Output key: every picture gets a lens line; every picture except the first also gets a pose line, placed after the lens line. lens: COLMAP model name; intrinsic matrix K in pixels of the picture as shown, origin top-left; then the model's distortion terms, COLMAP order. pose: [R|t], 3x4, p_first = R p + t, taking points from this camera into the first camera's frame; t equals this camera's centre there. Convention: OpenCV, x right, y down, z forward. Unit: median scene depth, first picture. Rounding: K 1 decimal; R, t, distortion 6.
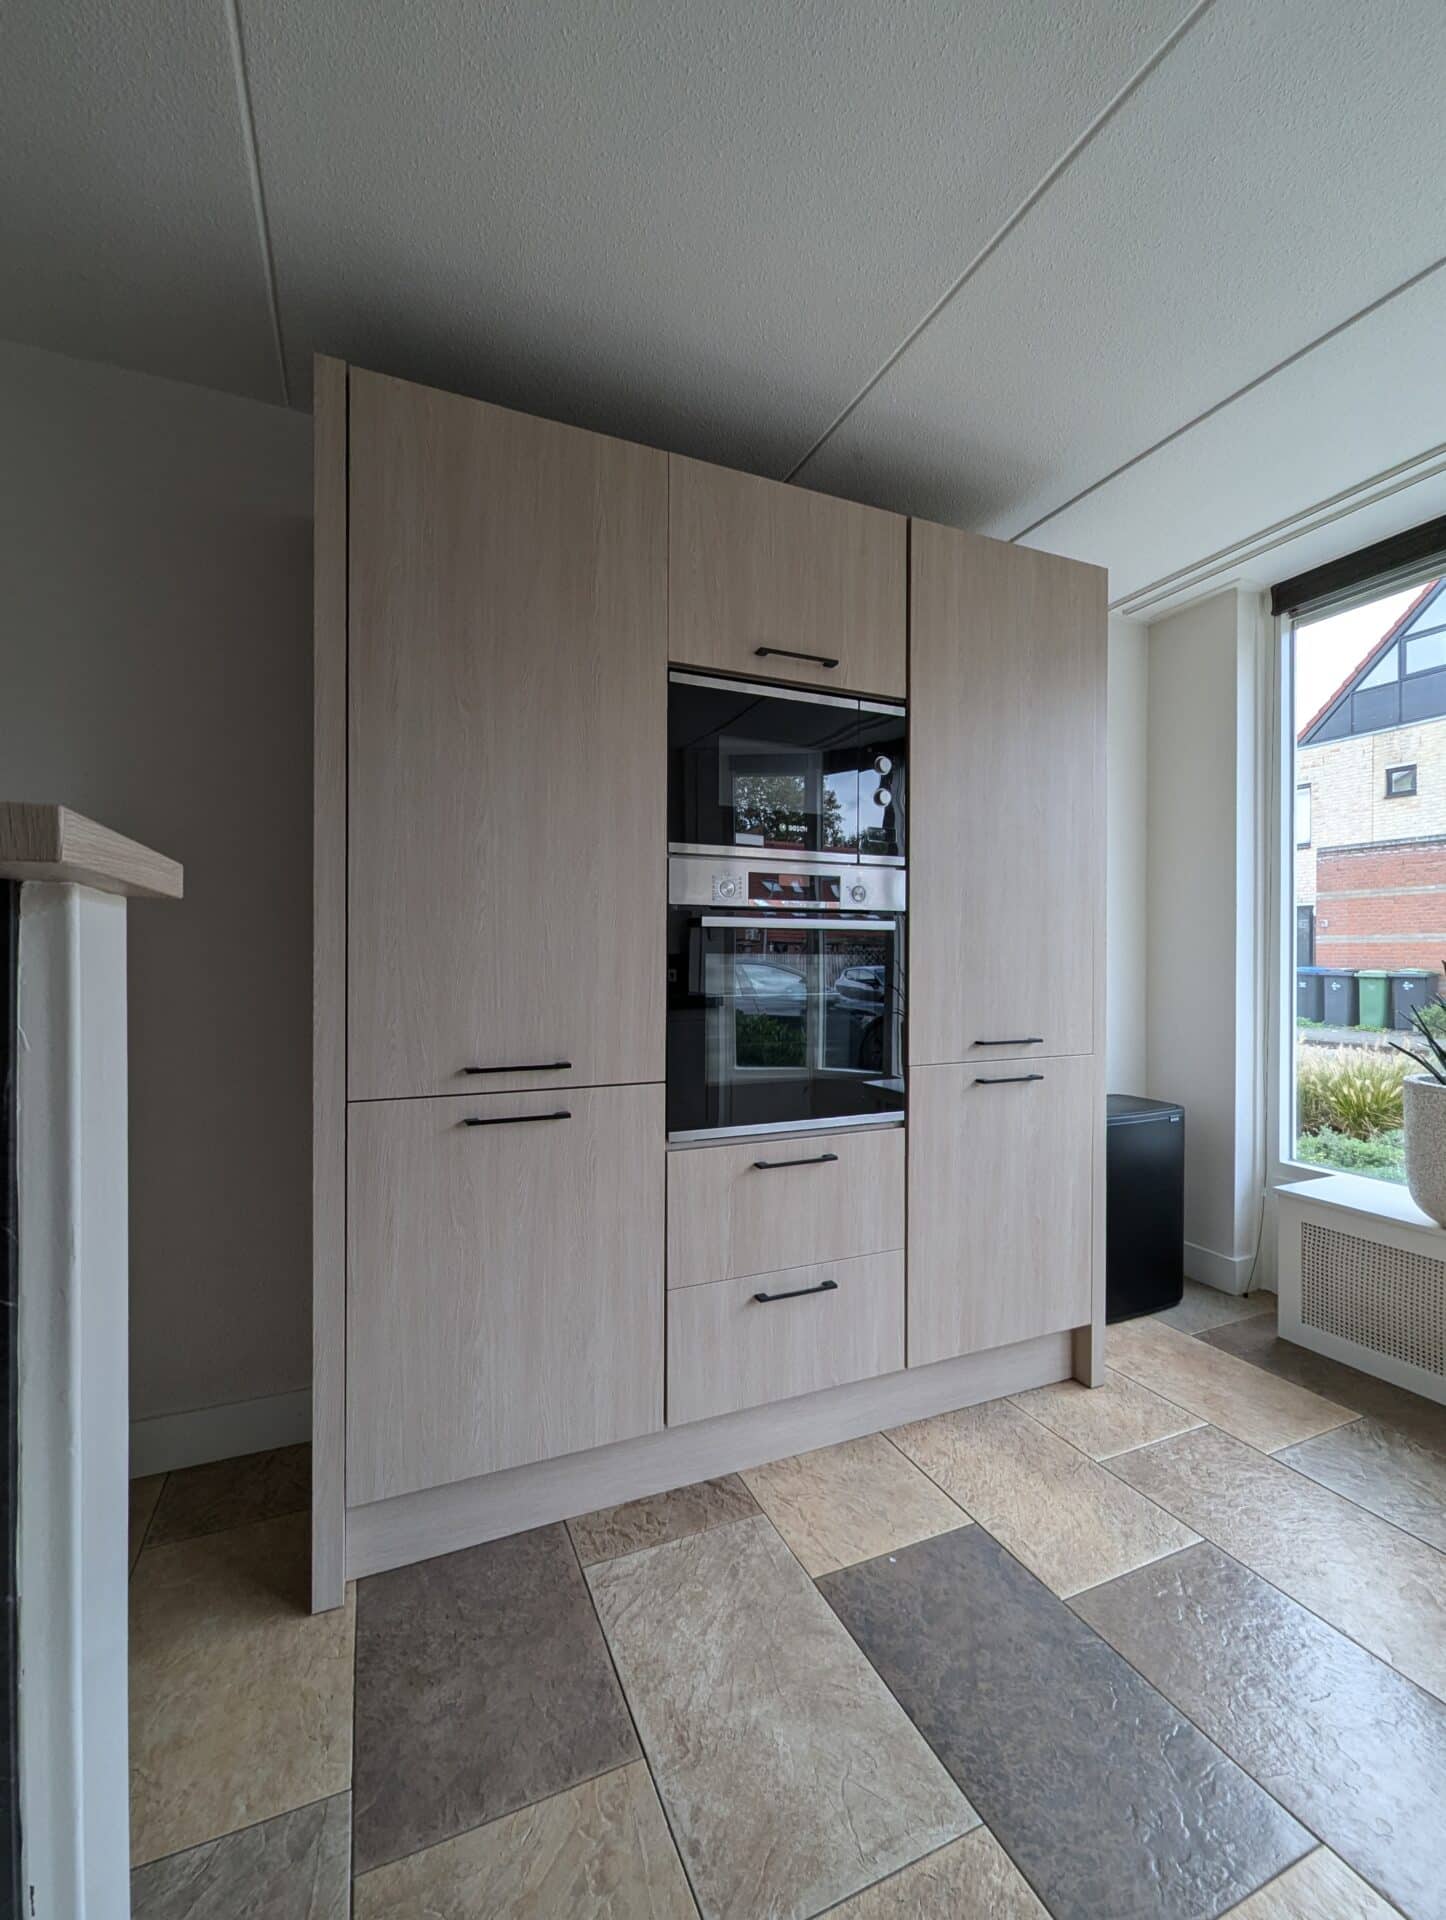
lens RADIAL K [[794.9, 0, 723.0], [0, 794.9, 960.0], [0, 0, 1]] dist [0.007640, -0.003851]
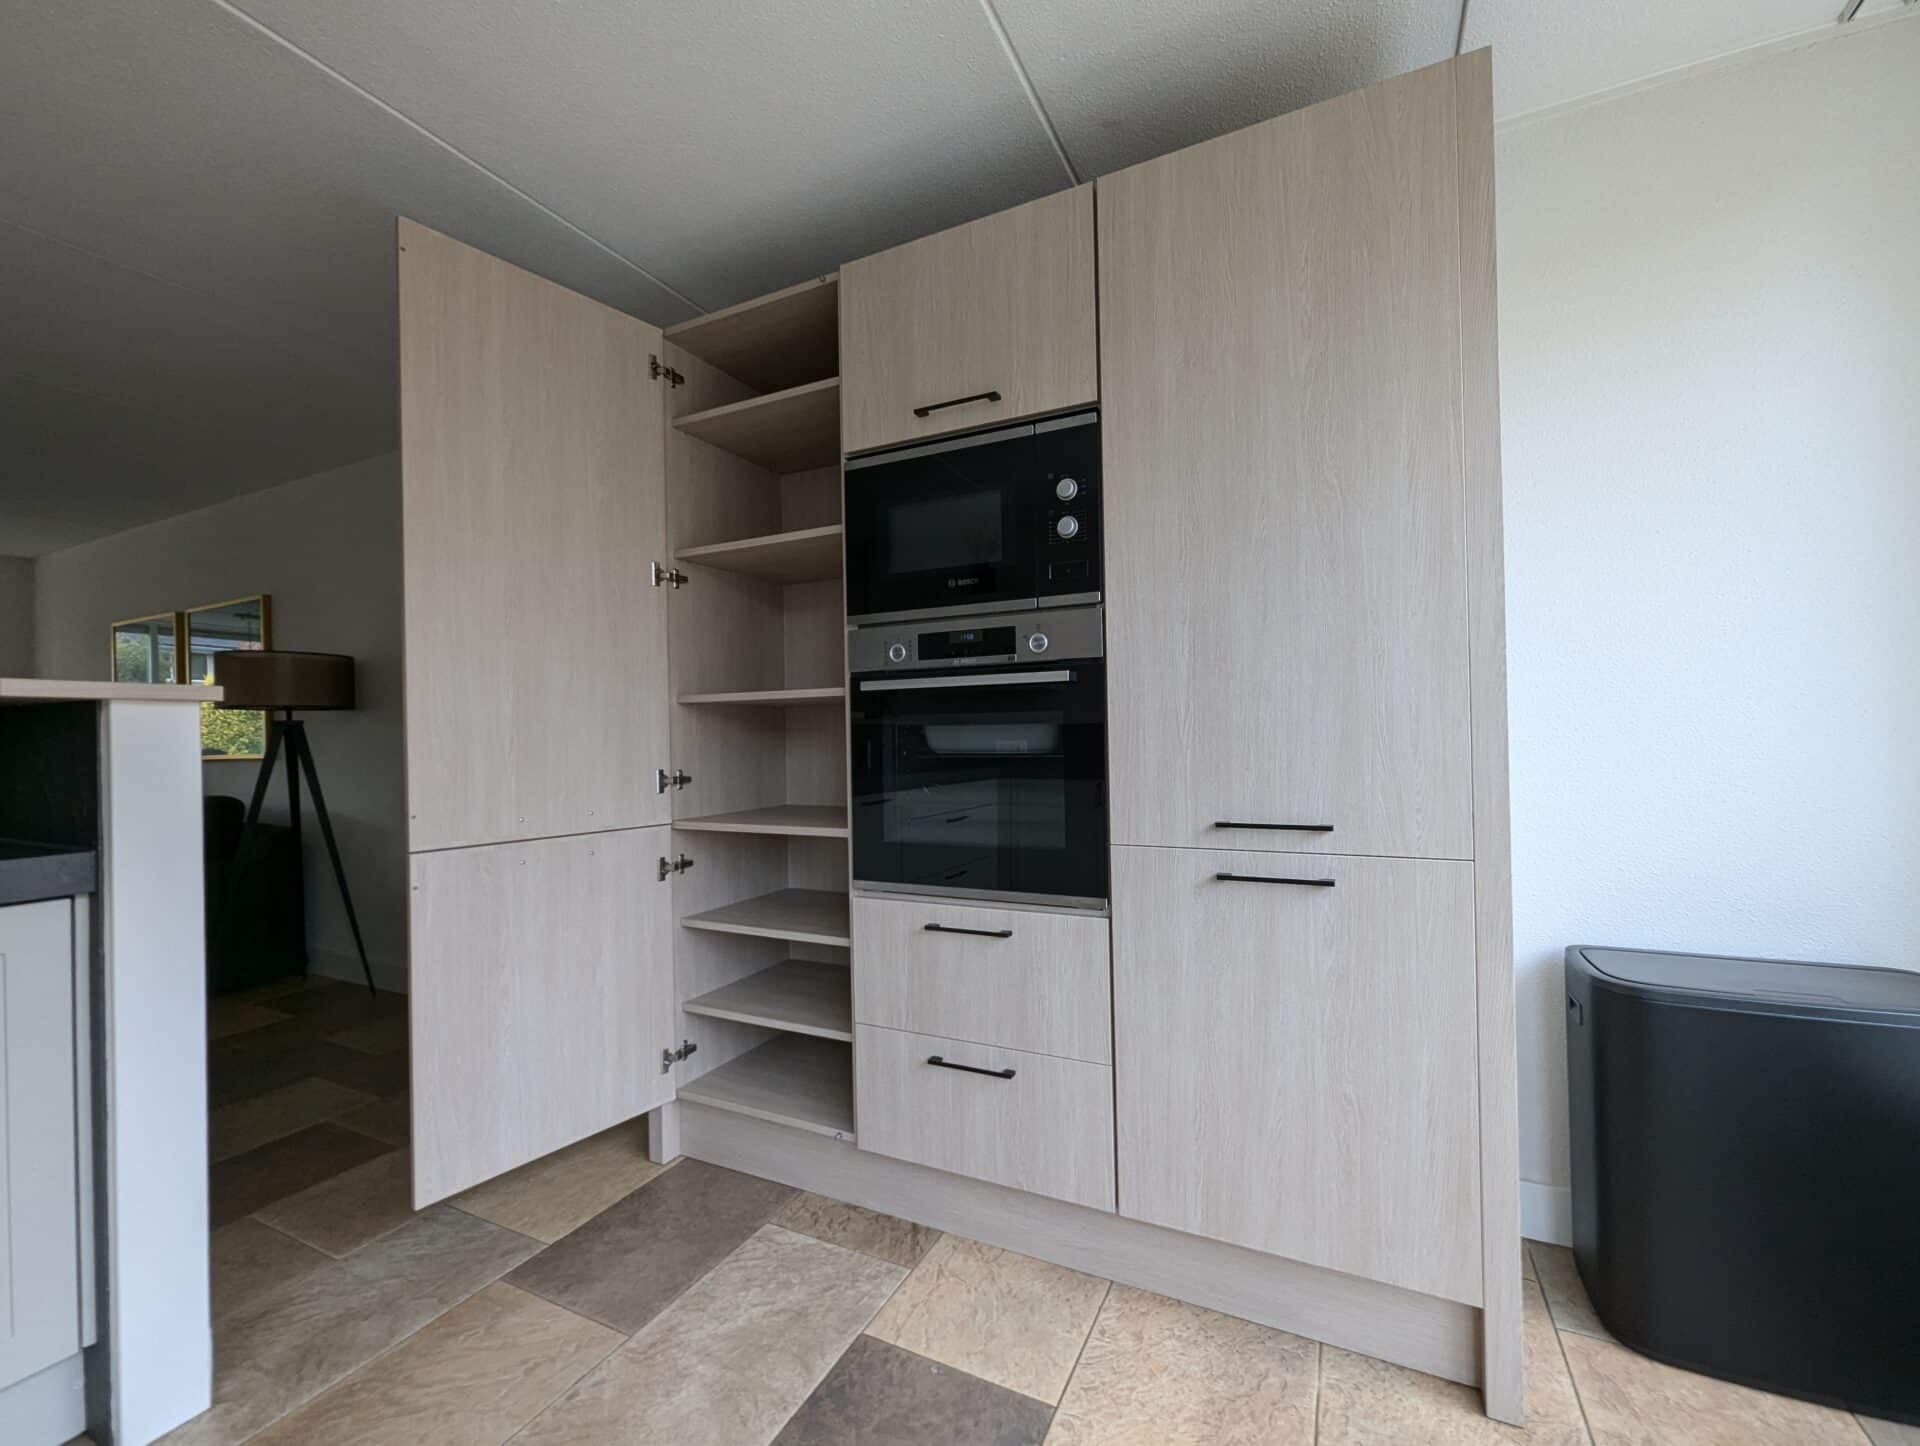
lens RADIAL K [[794.9, 0, 952.9], [0, 794.9, 731.4], [0, 0, 1]] dist [0.007640, -0.003851]
pose [[0.645747, -0.016001, -0.763384, 0.863177], [0.016414, 0.999840, -0.007073, 0.022078], [0.763375, -0.007963, 0.645906, 0.394516]]
